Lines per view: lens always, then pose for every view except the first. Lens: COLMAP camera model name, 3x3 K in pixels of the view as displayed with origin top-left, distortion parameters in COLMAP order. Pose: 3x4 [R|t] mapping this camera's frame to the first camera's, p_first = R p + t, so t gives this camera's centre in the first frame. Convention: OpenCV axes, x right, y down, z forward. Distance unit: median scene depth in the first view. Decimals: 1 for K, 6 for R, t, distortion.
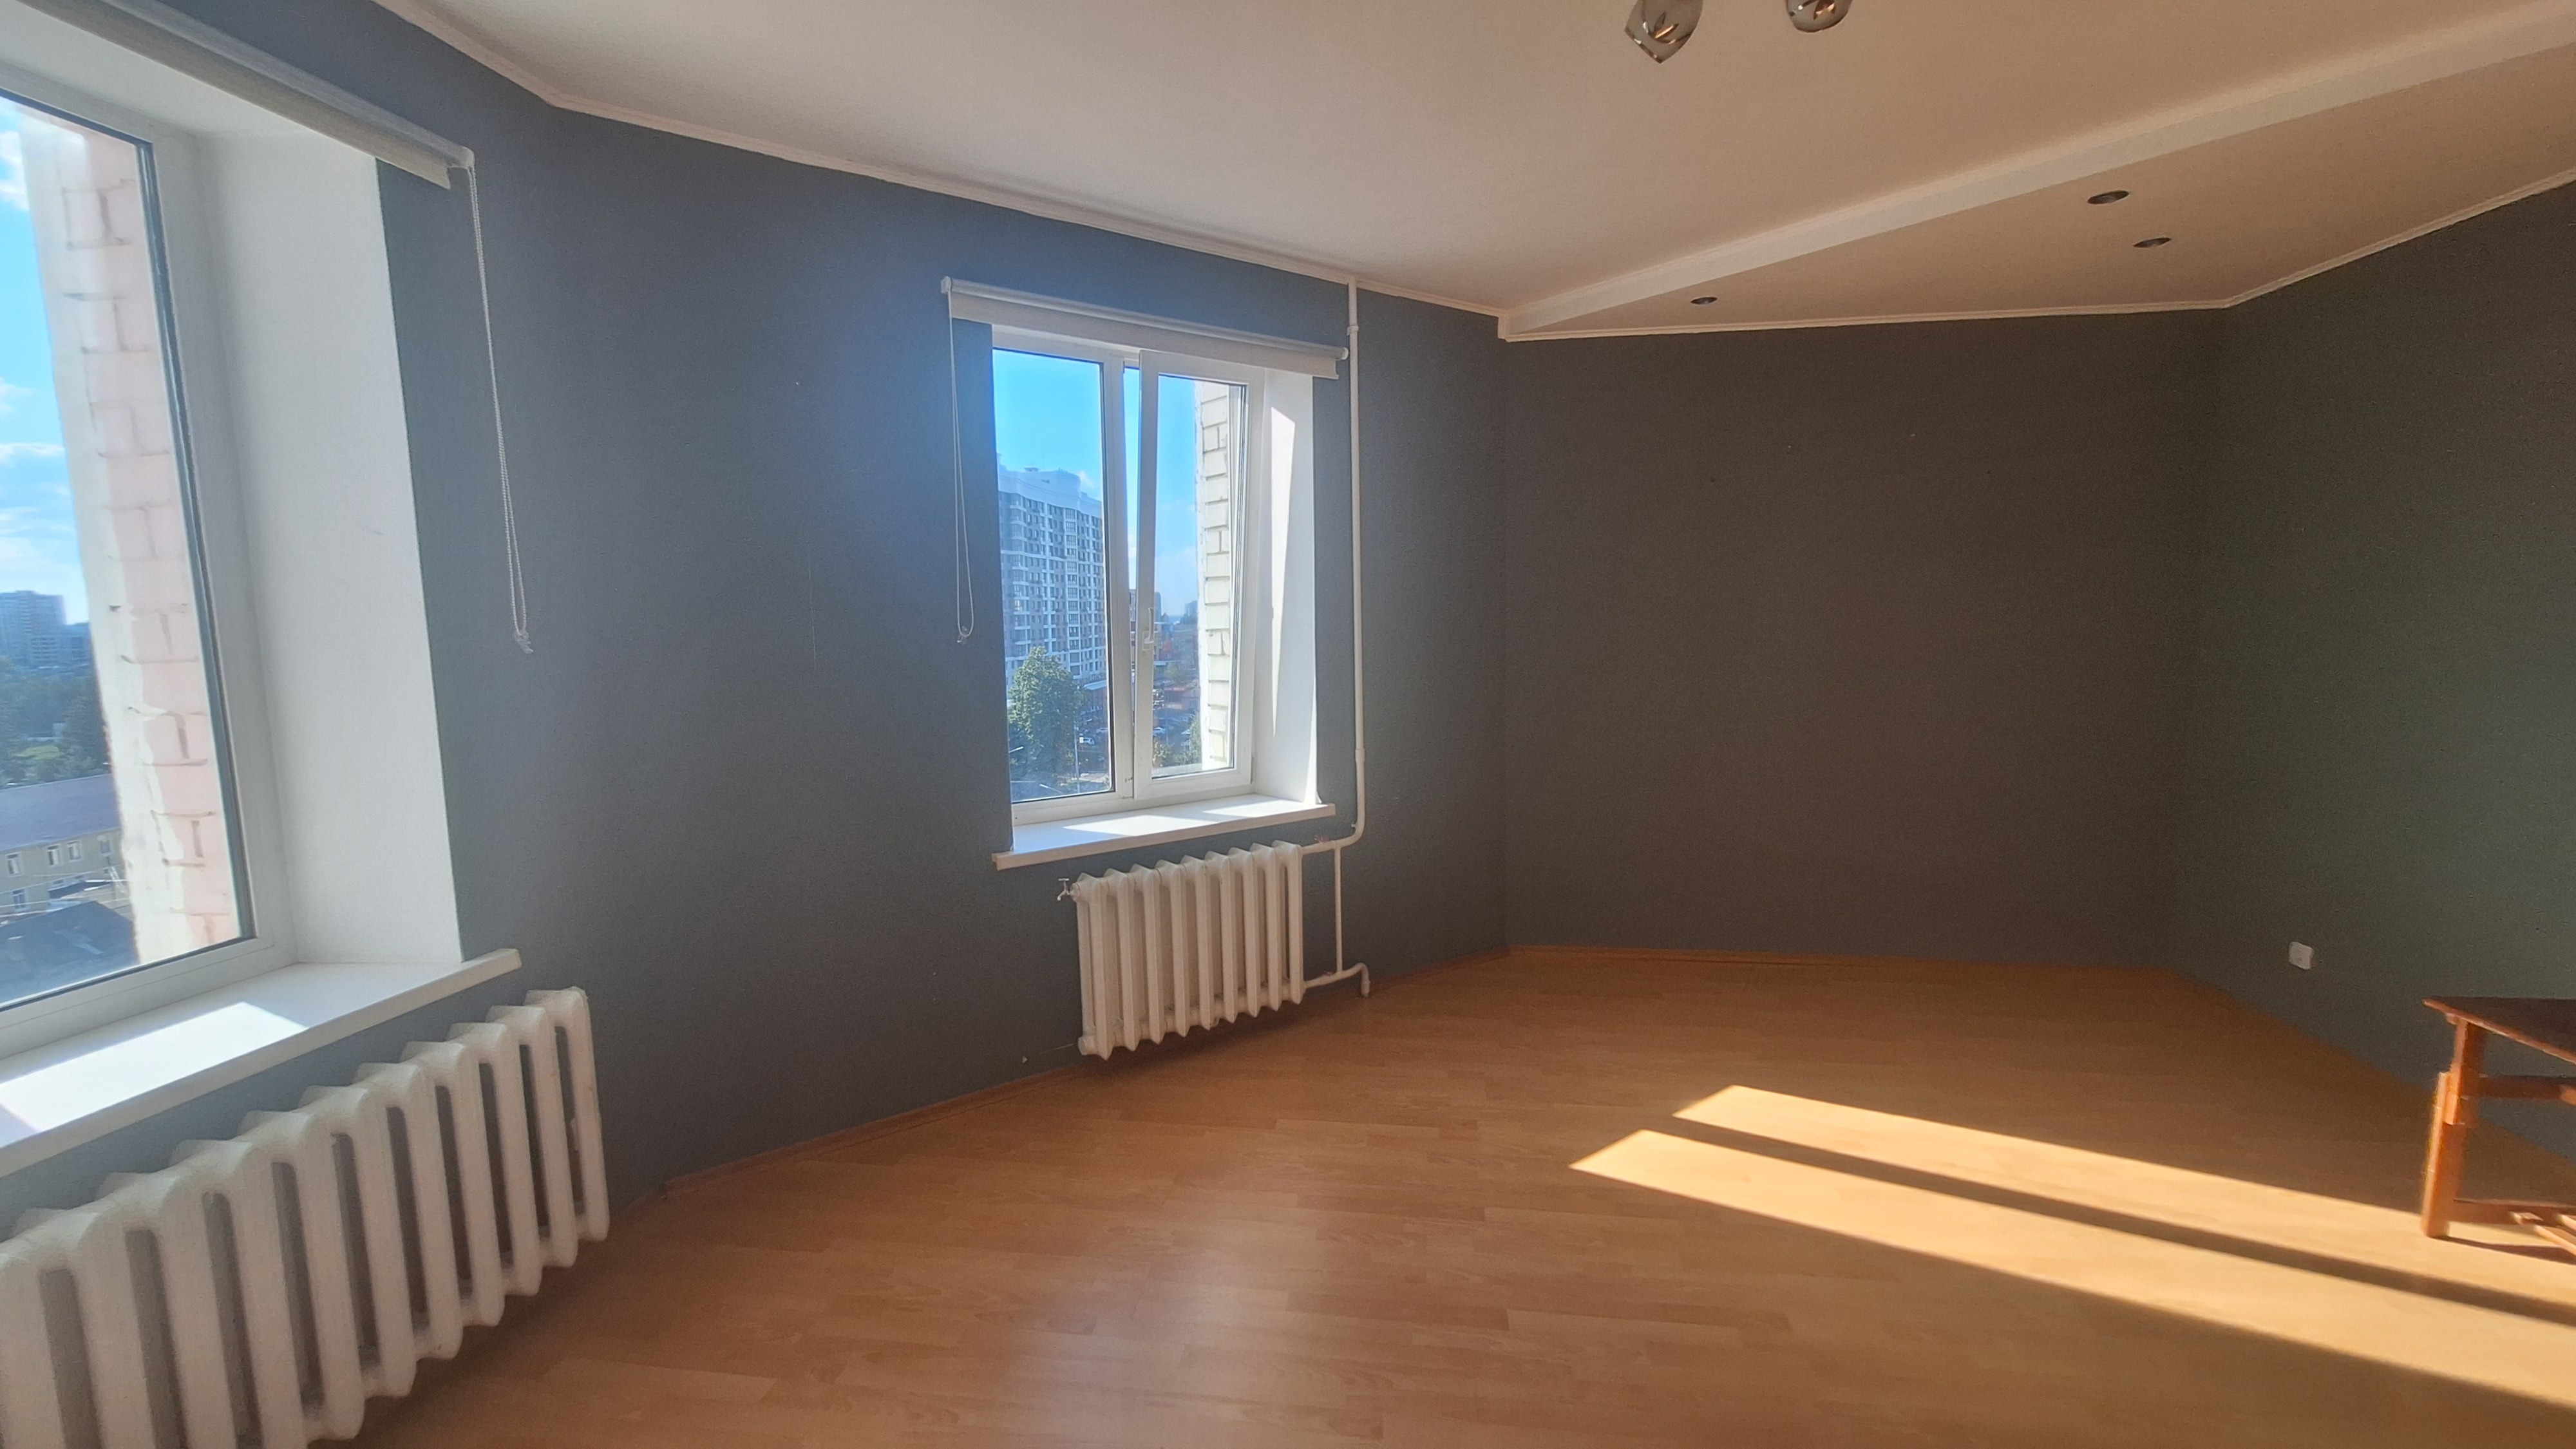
lens RADIAL K [[1025.3, 0, 1289.4], [0, 1025.3, 736.7], [0, 0, 1]] dist [-0.012348, 0.003636]
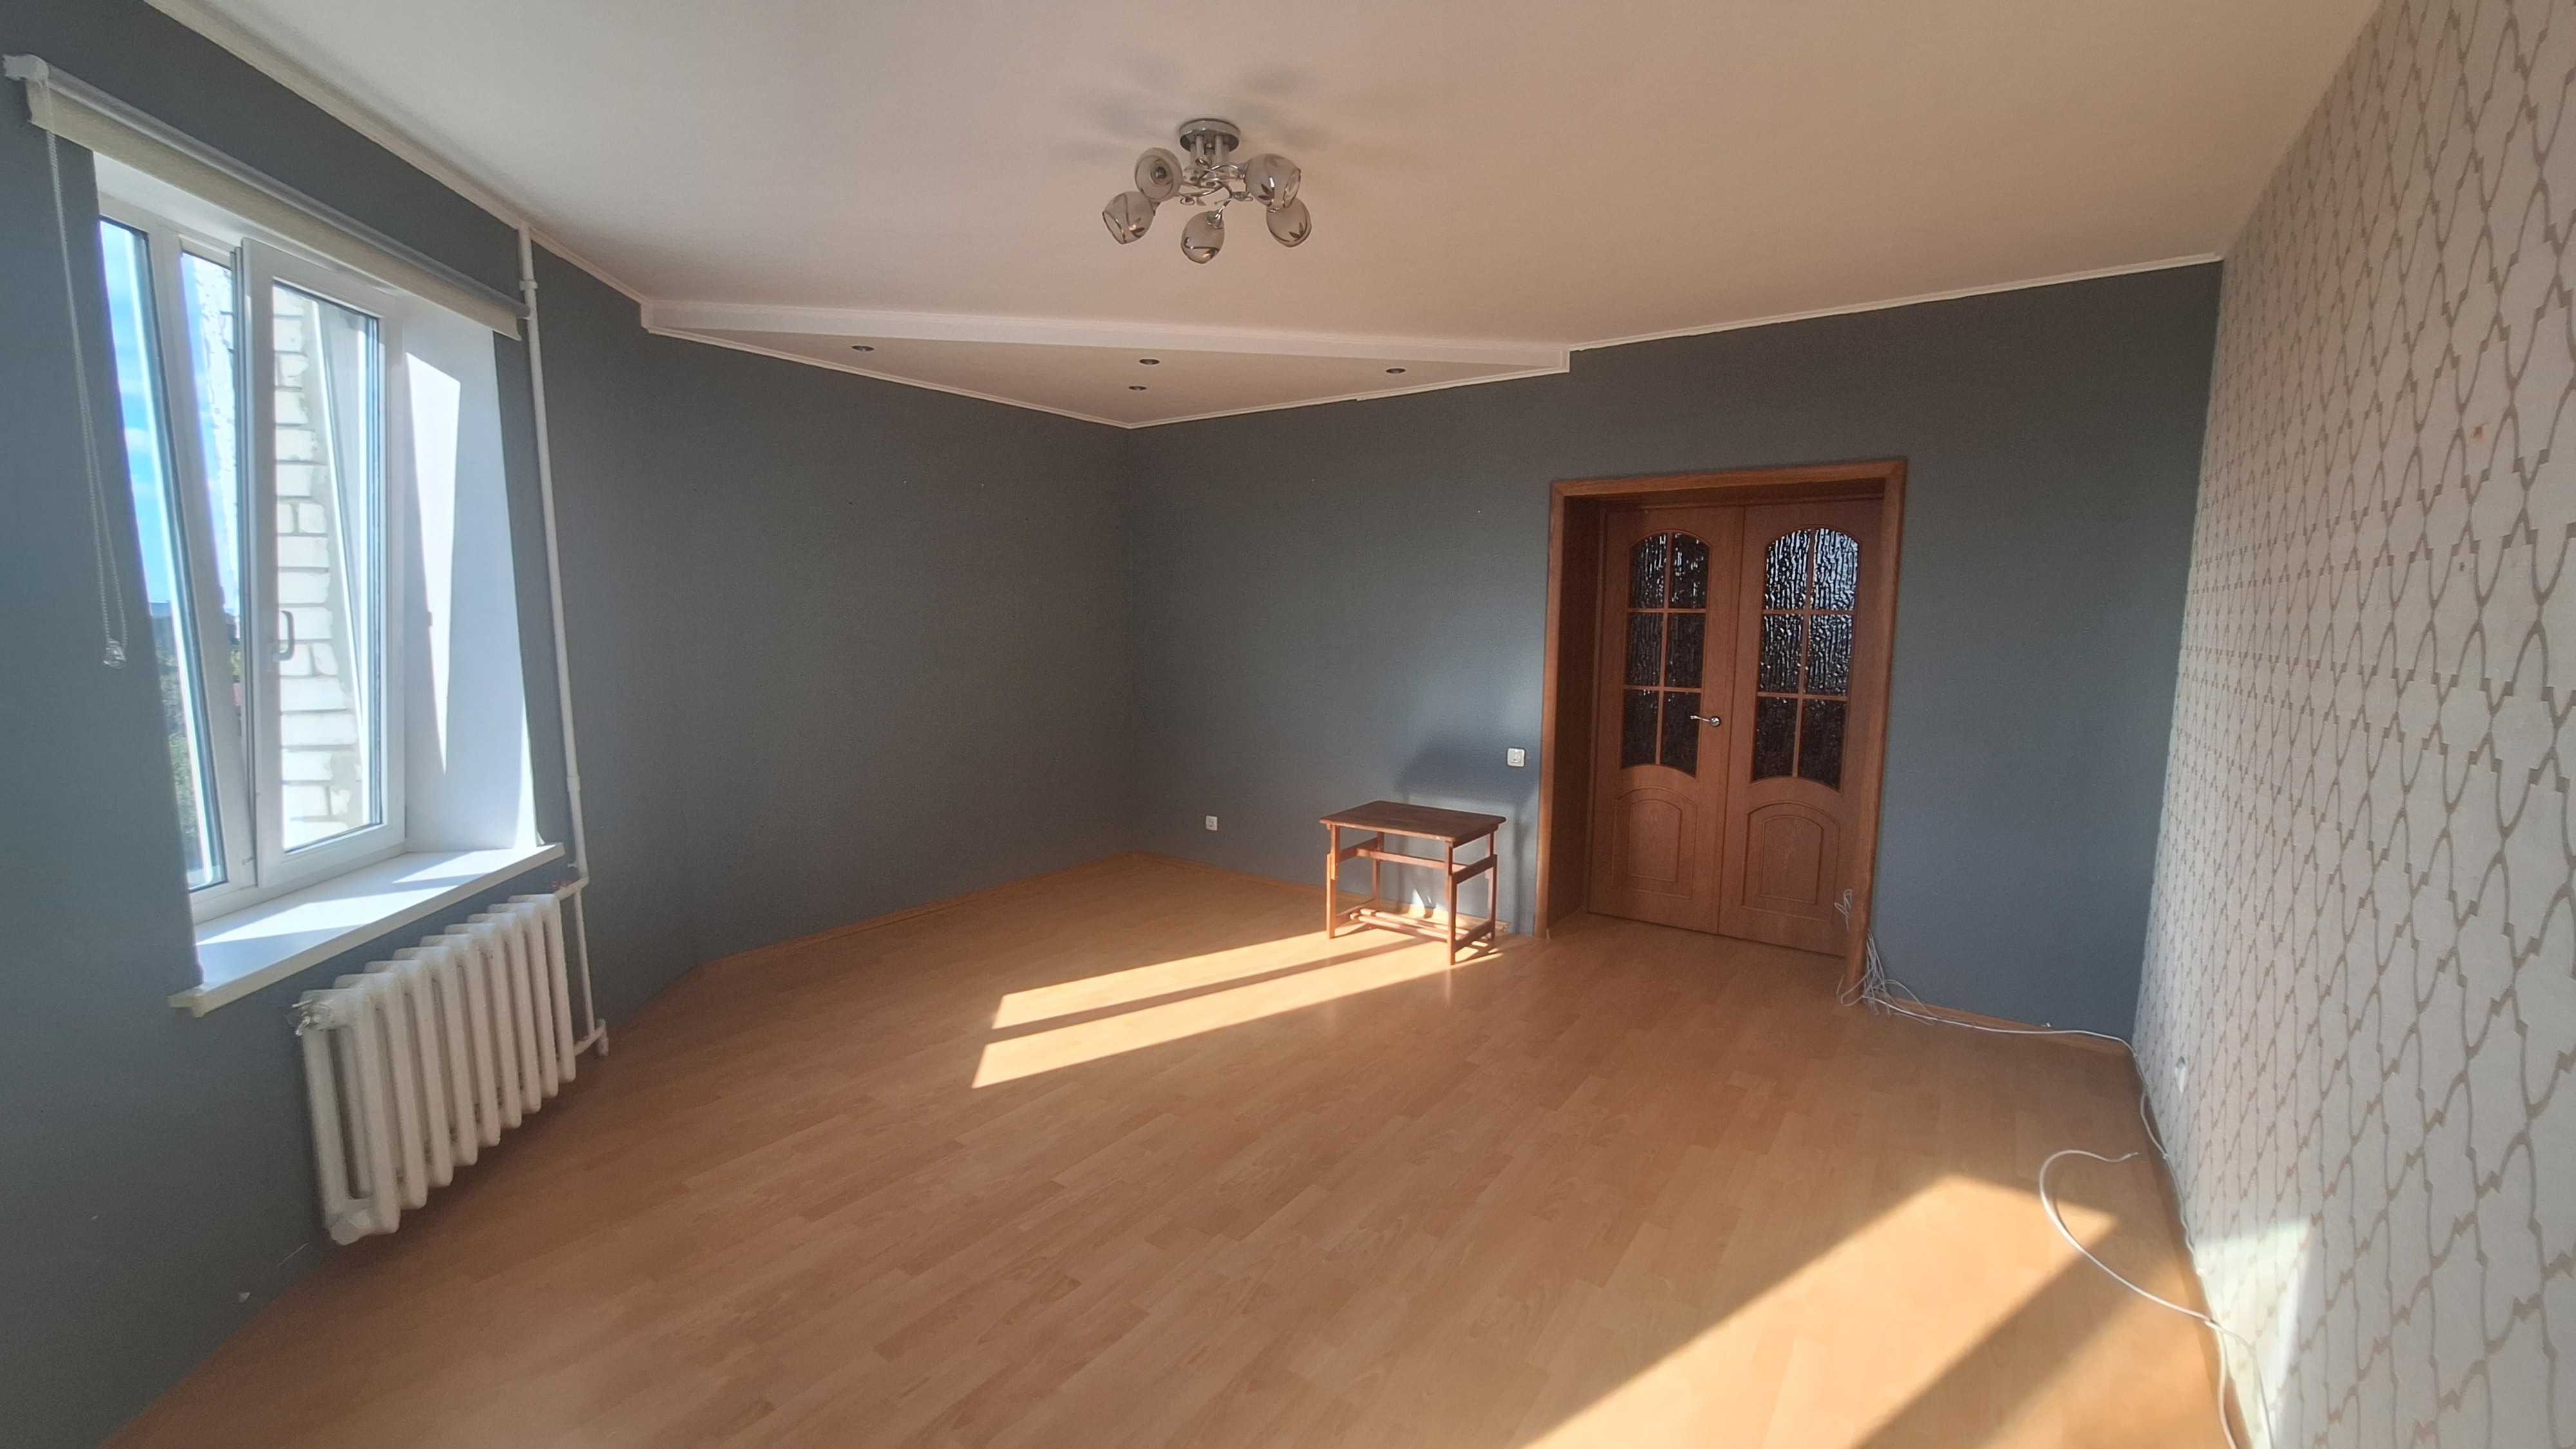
lens RADIAL K [[1025.3, 0, 1265.8], [0, 1025.3, 728.9], [0, 0, 1]] dist [-0.012348, 0.003636]
pose [[0.483164, -0.088654, 0.871030, -0.475162], [0.097978, 0.994086, 0.046830, -0.012289], [-0.870030, 0.062715, 0.488993, 0.086406]]
